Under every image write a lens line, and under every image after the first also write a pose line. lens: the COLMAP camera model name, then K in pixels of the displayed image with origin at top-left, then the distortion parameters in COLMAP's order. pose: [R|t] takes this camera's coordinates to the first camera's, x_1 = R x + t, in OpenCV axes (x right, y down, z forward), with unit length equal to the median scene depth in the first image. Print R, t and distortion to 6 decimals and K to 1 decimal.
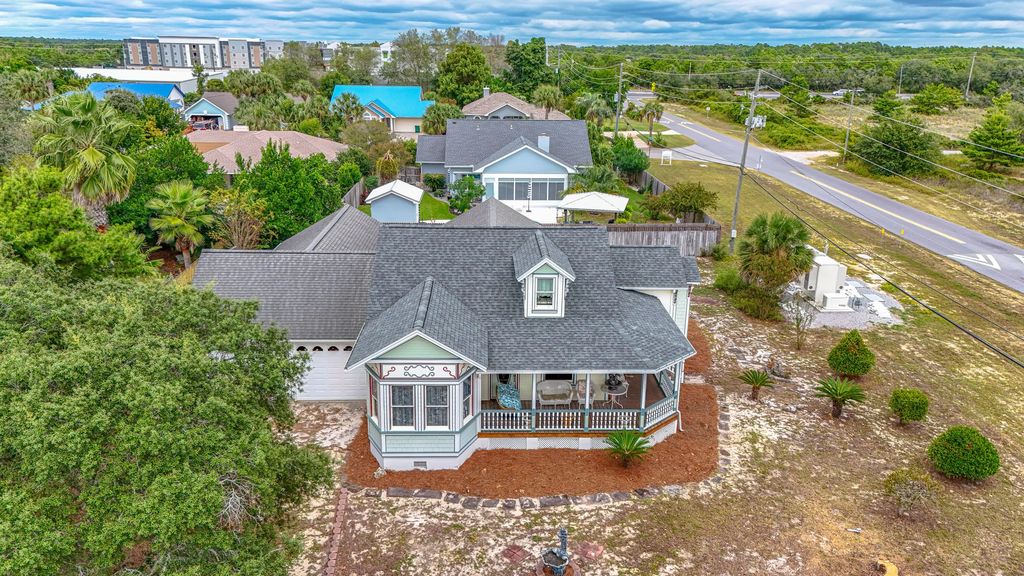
lens RADIAL K [[751.8, 0, 512.0], [0, 751.8, 288.0], [0, 0, 1]] dist [0.077319, -0.102859]
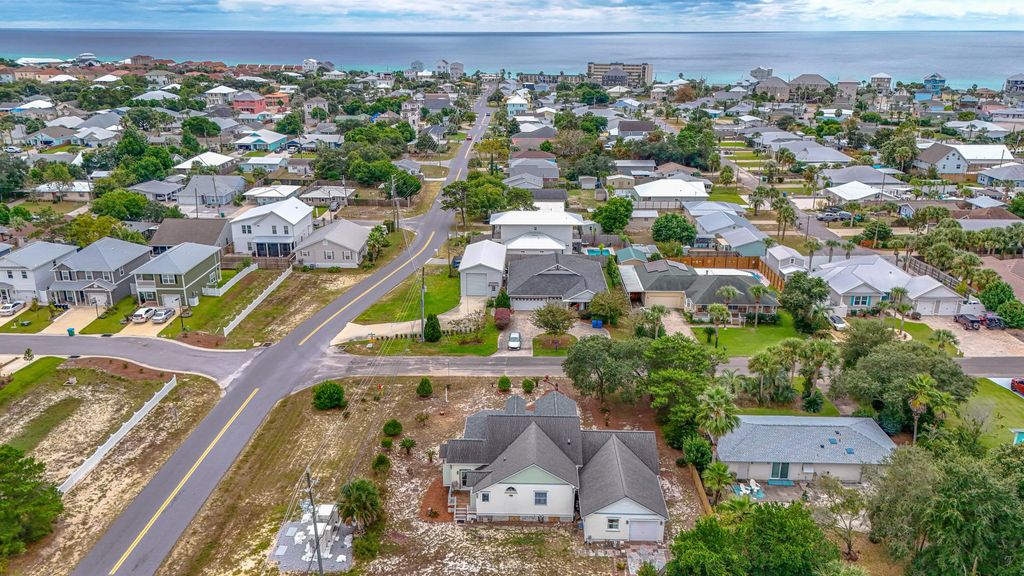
lens RADIAL K [[751.8, 0, 512.0], [0, 751.8, 288.0], [0, 0, 1]] dist [0.077319, -0.102859]
pose [[-0.998235, -0.033044, 0.049337, -0.063898], [0.002832, 0.803416, 0.595411, -1.910826], [-0.059313, 0.594500, -0.801905, 2.770117]]
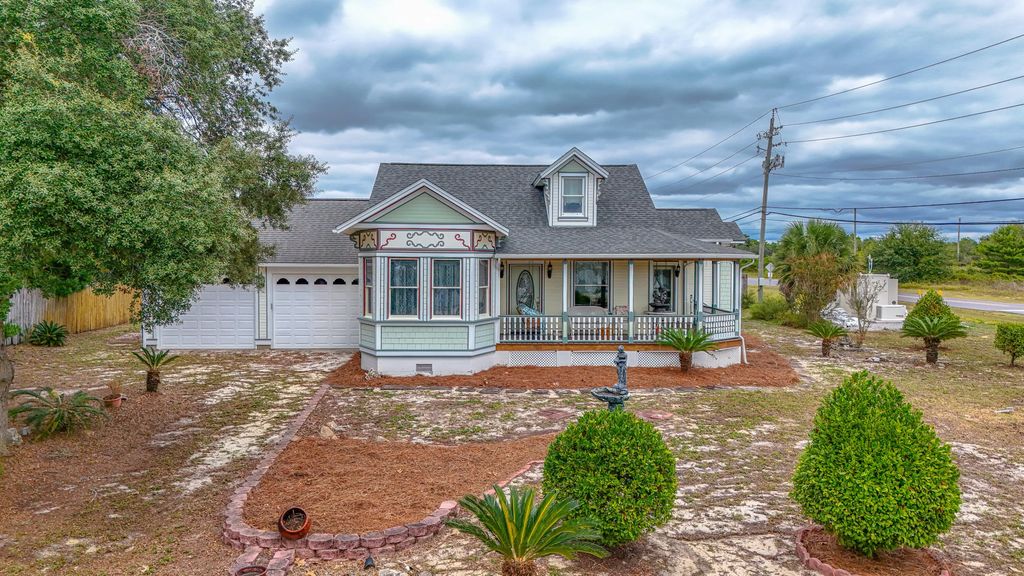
lens RADIAL K [[751.8, 0, 512.0], [0, 751.8, 288.0], [0, 0, 1]] dist [0.077319, -0.102859]
pose [[0.999920, -0.011010, 0.006173, -0.028240], [0.012294, 0.960379, -0.278427, 0.307015], [-0.002863, 0.278481, 0.960438, 0.186782]]
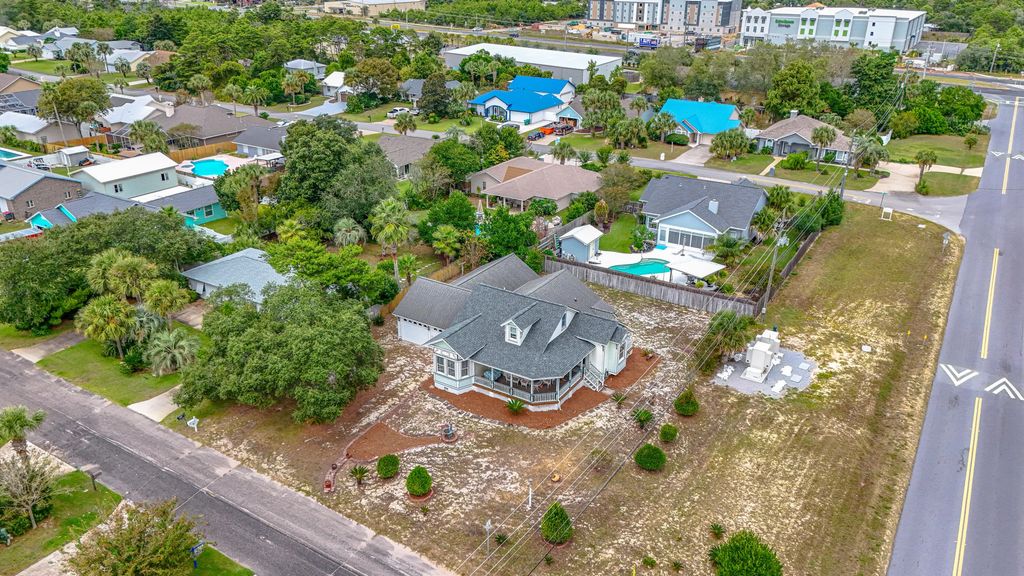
lens RADIAL K [[751.8, 0, 512.0], [0, 751.8, 288.0], [0, 0, 1]] dist [0.077319, -0.102859]
pose [[0.829297, 0.219356, -0.513954, 1.064800], [-0.166765, 0.974972, 0.147033, -0.417298], [0.533344, -0.036224, 0.845123, -0.833423]]
